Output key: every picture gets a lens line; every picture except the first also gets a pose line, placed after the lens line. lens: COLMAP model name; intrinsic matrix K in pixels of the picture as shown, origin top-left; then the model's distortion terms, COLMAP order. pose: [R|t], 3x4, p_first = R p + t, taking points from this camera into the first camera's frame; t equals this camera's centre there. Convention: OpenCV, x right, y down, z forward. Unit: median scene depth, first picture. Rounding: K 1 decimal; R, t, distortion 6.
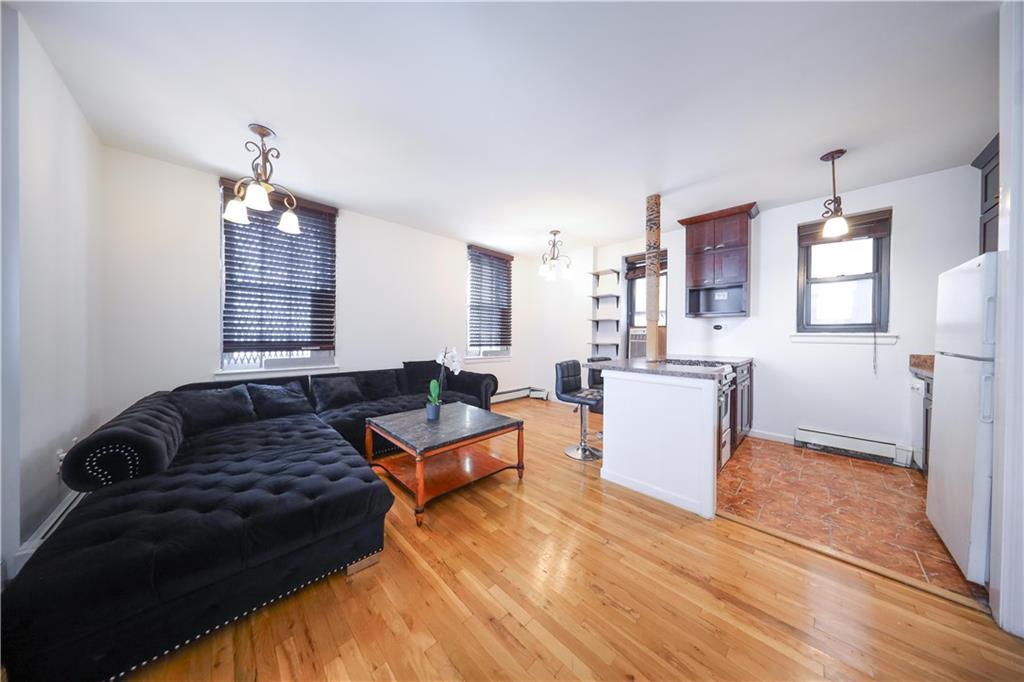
lens RADIAL K [[297.7, 0, 508.6], [0, 297.7, 337.5], [0, 0, 1]] dist [0.000649, -0.000157]
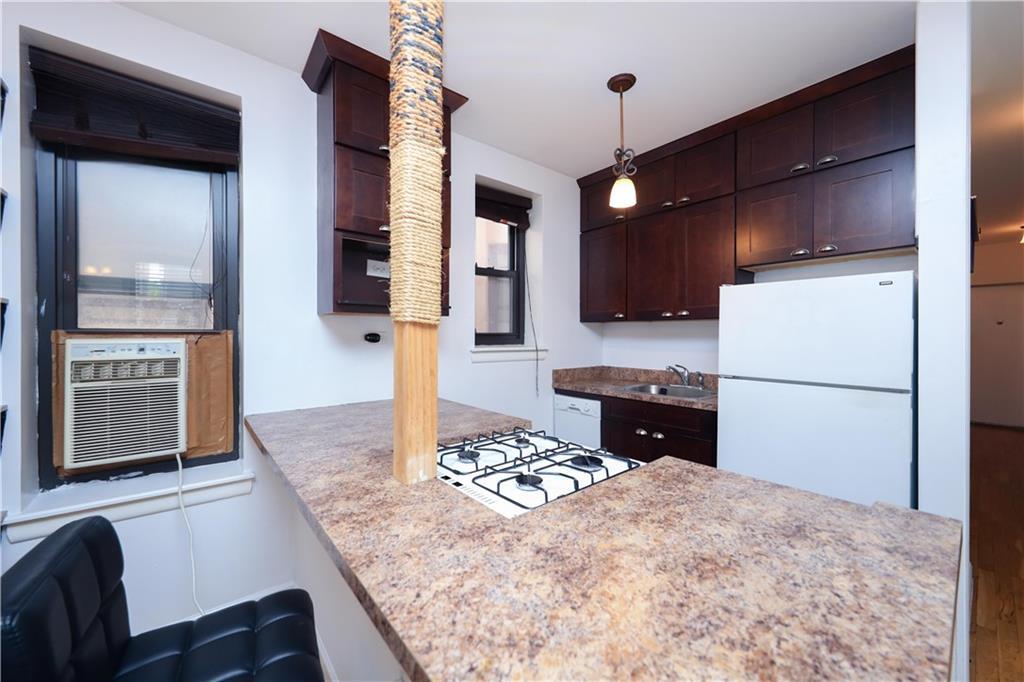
lens RADIAL K [[389.3, 0, 506.4], [0, 389.3, 335.5], [0, 0, 1]] dist [0.002545, 0.000235]
pose [[0.076429, -0.010336, 0.997021, 0.147879], [0.009253, 0.999911, 0.009657, -0.045446], [-0.997032, 0.008488, 0.076518, 0.838687]]
